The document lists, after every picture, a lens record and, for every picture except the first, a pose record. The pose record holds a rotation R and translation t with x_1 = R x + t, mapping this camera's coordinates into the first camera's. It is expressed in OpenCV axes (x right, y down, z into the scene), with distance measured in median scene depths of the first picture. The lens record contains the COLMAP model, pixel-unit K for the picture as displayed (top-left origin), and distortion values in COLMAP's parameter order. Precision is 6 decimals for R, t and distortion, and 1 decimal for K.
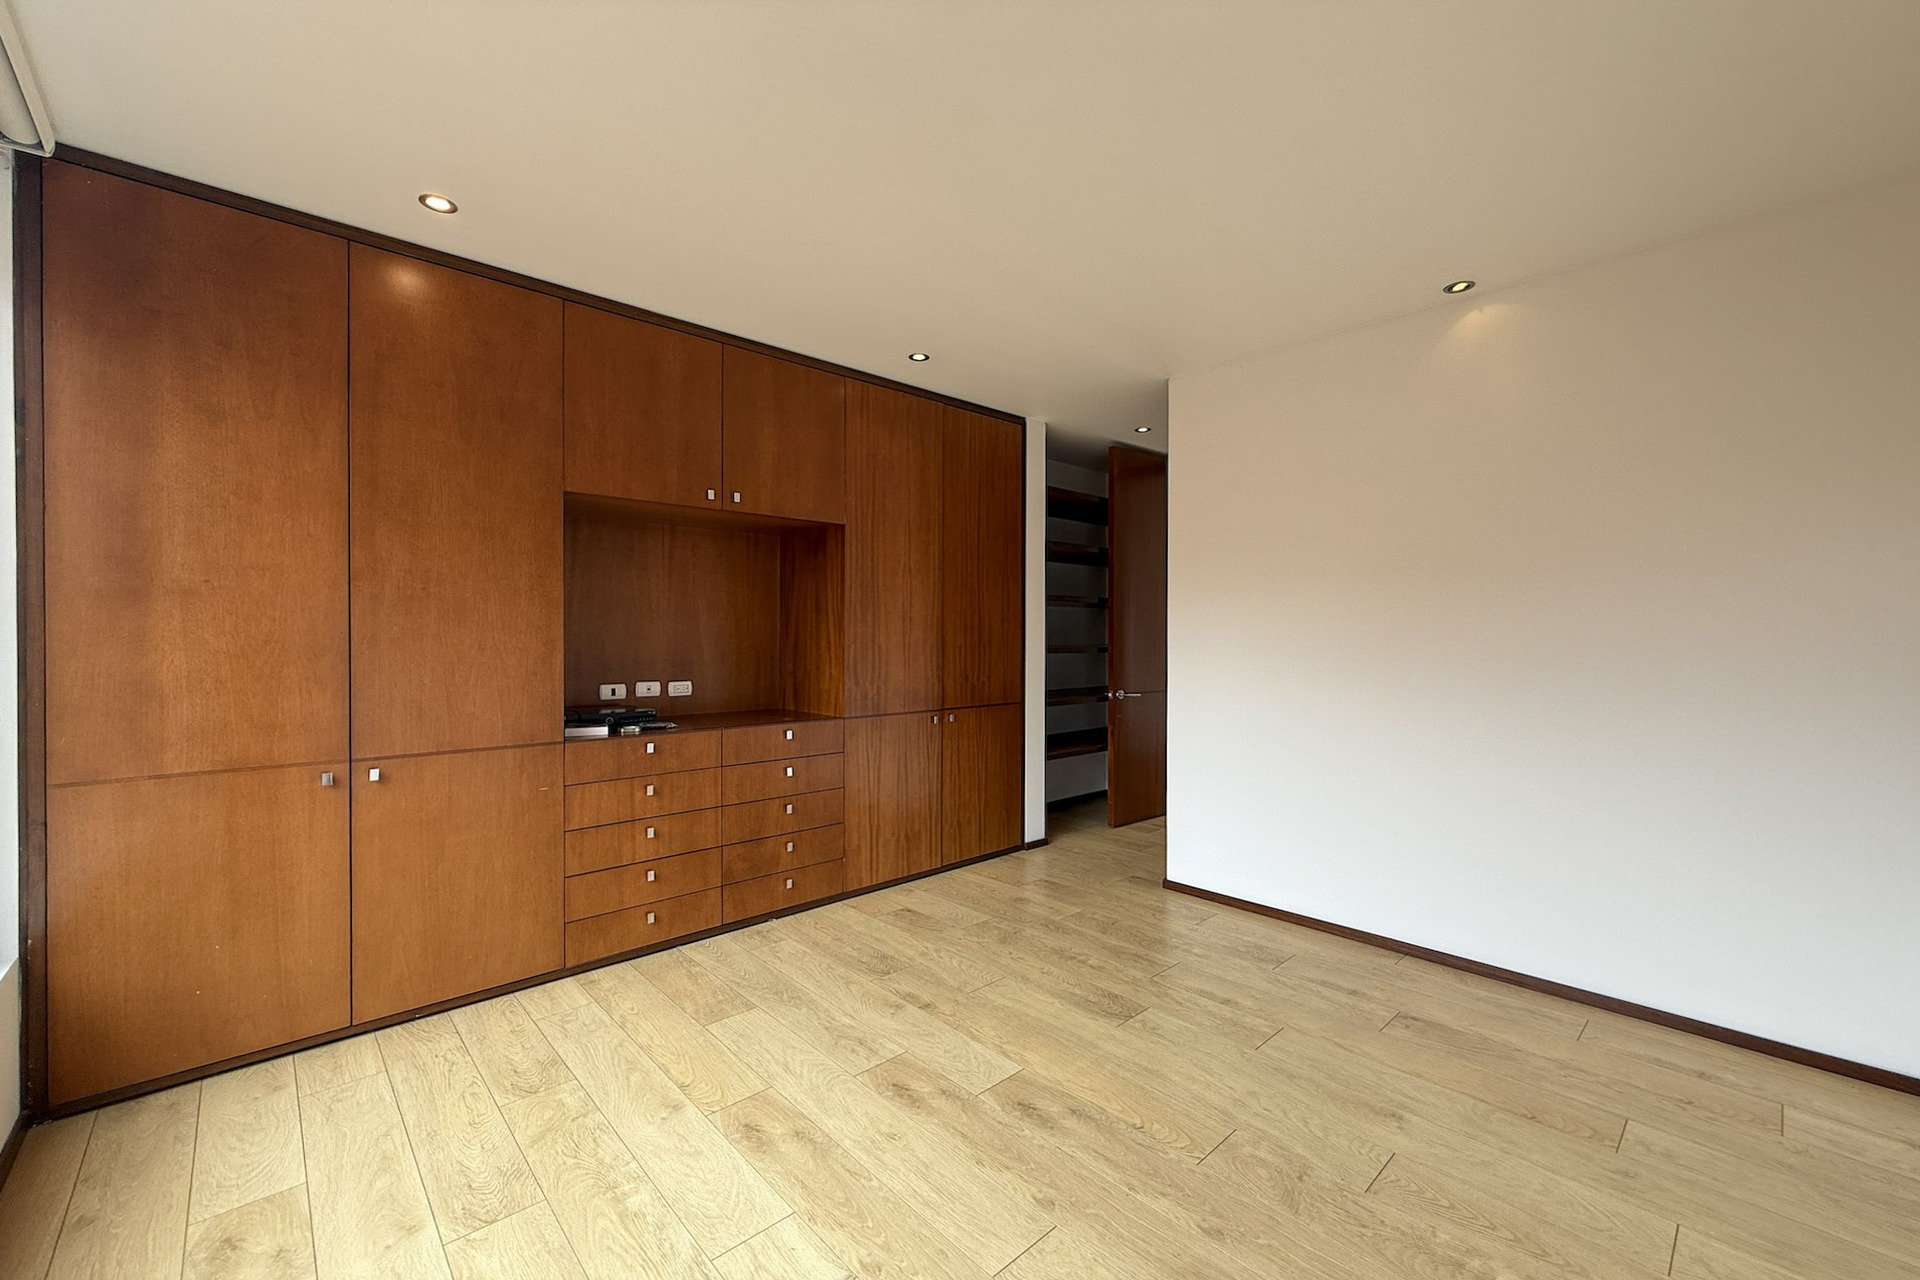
lens RADIAL K [[770.8, 0, 947.9], [0, 770.8, 641.6], [0, 0, 1]] dist [-0.001017, -0.000128]
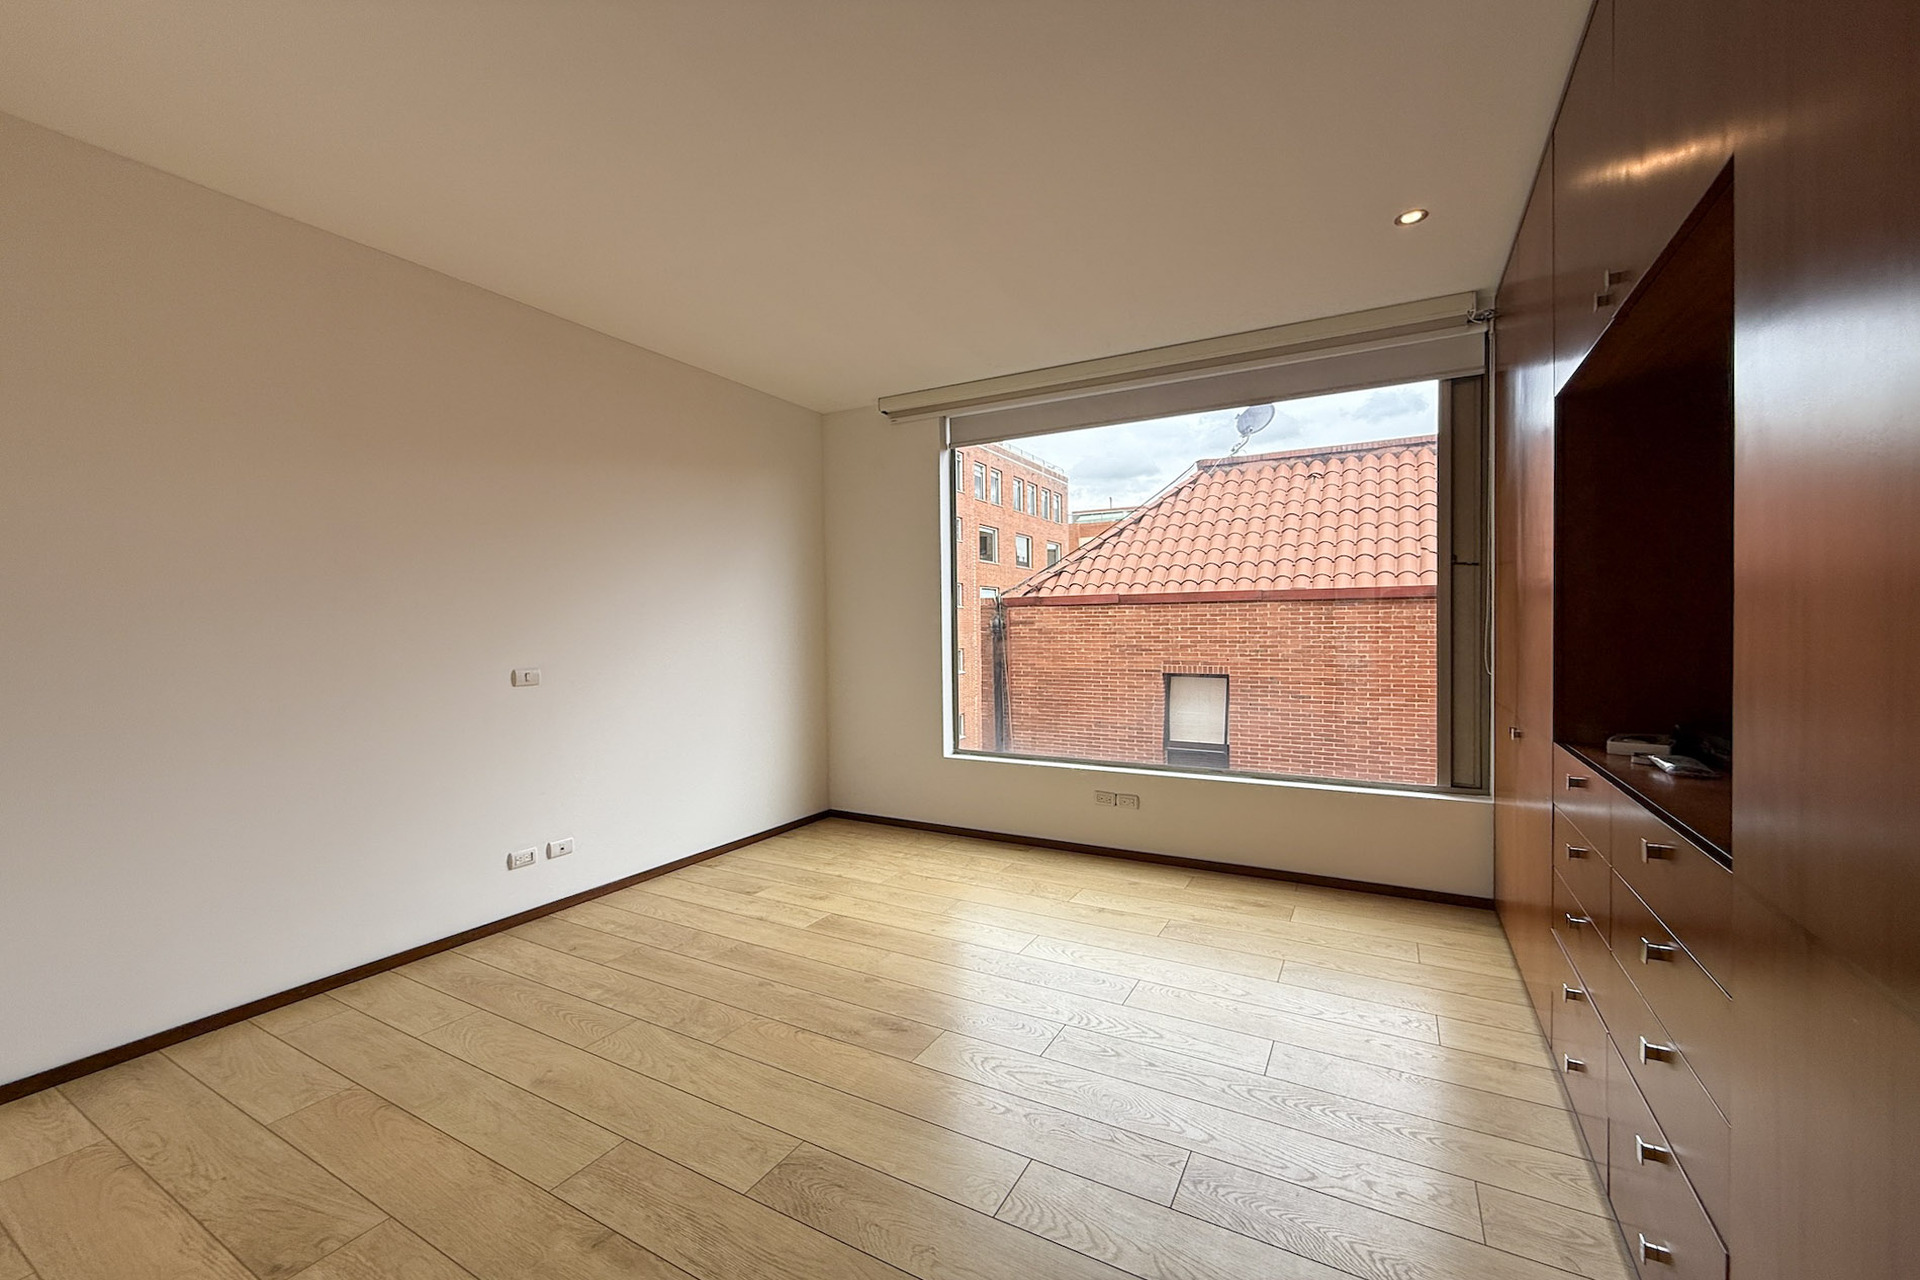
lens RADIAL K [[770.8, 0, 947.9], [0, 770.8, 641.6], [0, 0, 1]] dist [-0.001017, -0.000128]
pose [[-0.950301, 0.016389, -0.310901, 0.366573], [0.008885, 0.999634, 0.025537, 0.018228], [0.311206, 0.021506, -0.950099, 2.044547]]
